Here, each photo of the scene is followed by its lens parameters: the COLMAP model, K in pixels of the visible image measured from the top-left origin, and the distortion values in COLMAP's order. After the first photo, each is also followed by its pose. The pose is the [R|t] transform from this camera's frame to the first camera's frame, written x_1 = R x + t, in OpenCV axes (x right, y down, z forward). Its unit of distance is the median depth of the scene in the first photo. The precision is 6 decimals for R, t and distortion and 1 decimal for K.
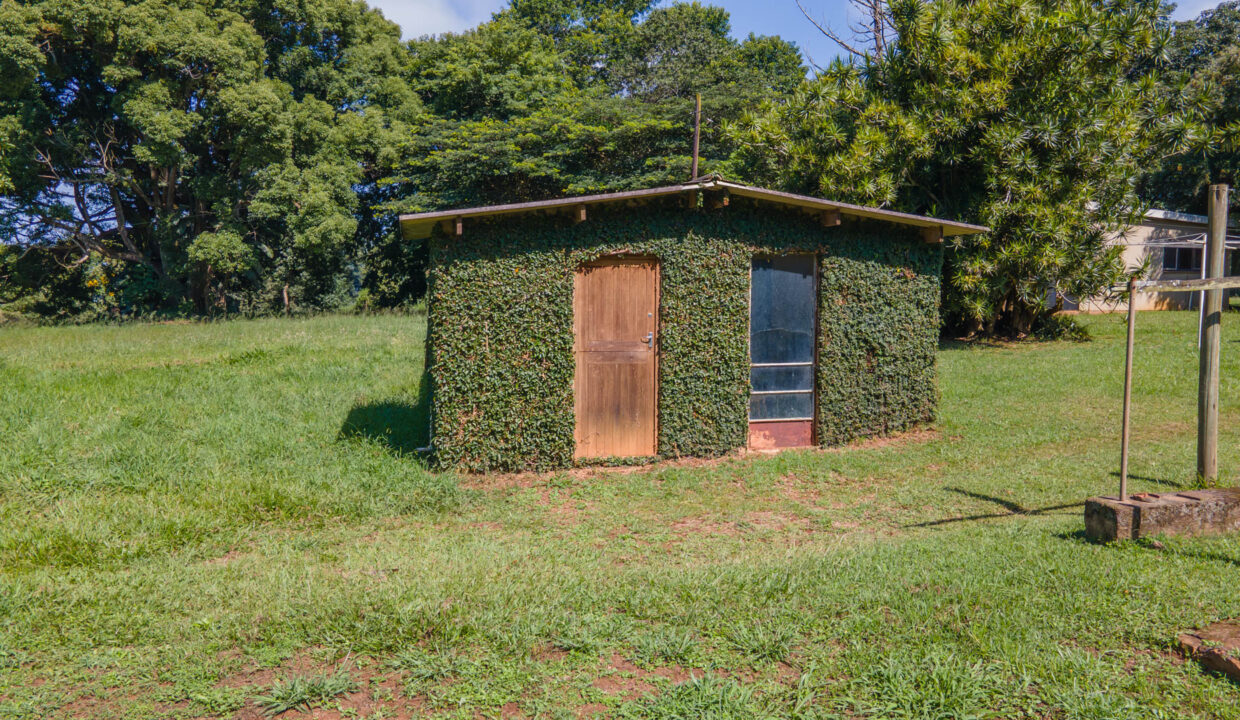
lens RADIAL K [[945.9, 0, 616.5], [0, 945.9, 354.8], [0, 0, 1]] dist [-0.003530, 0.089699]
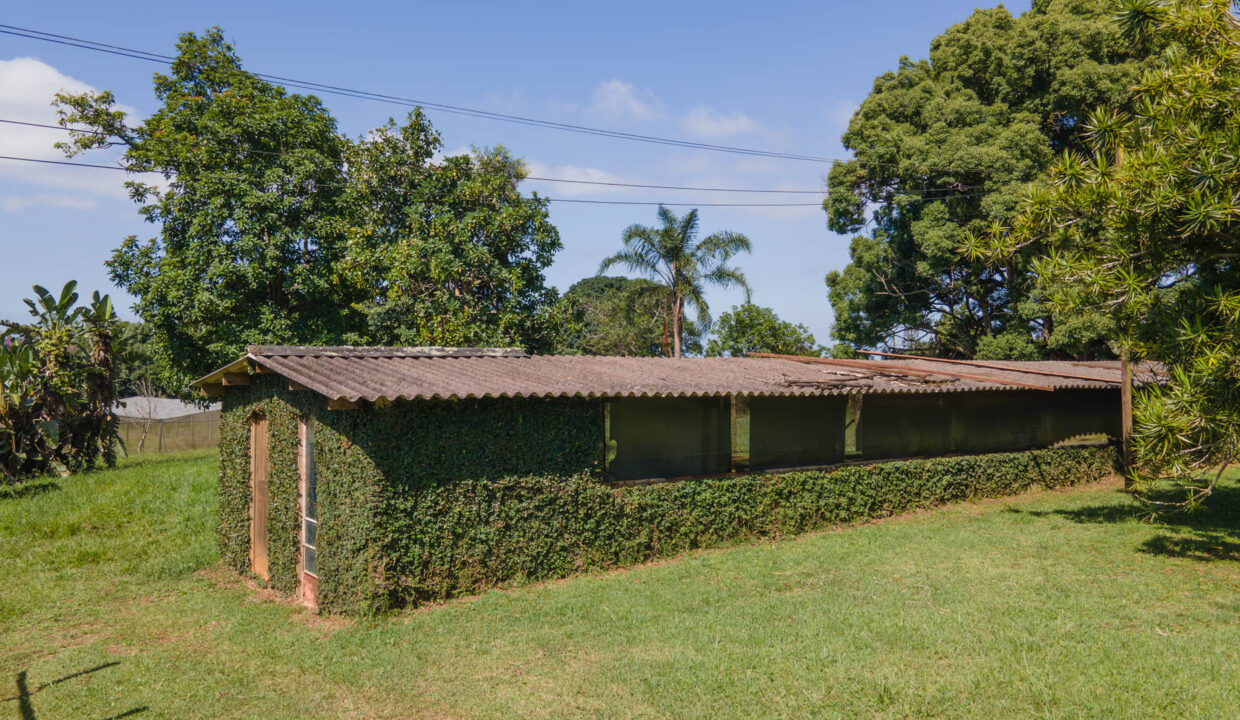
lens RADIAL K [[948.4, 0, 616.5], [0, 948.4, 350.0], [0, 0, 1]] dist [-0.015116, 0.106517]
pose [[0.398252, -0.018808, -0.917083, 0.358071], [-0.062338, 0.996923, -0.047517, -0.041212], [0.915156, 0.076093, 0.395854, 0.247277]]
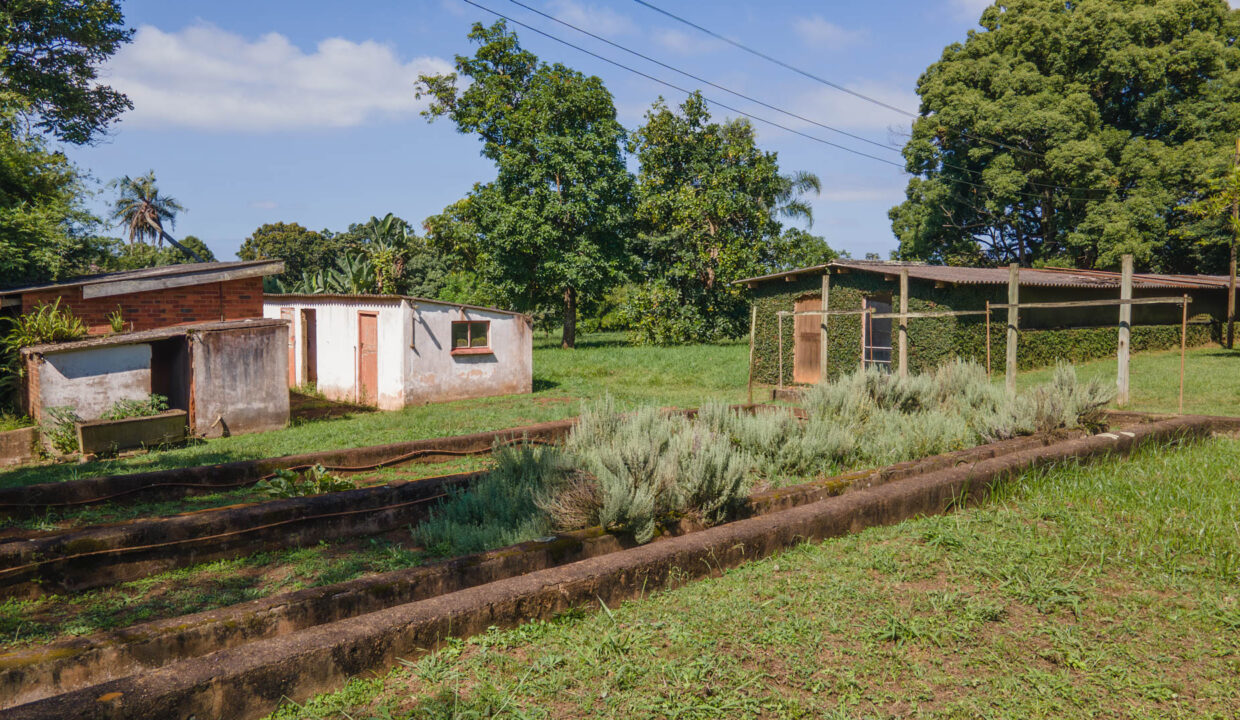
lens RADIAL K [[945.9, 0, 616.5], [0, 945.9, 354.8], [0, 0, 1]] dist [-0.003530, 0.089699]
pose [[0.459673, 0.056630, -0.886281, 0.492515], [-0.062766, 0.997541, 0.031185, -0.001005], [0.885867, 0.041294, 0.462097, -0.125157]]
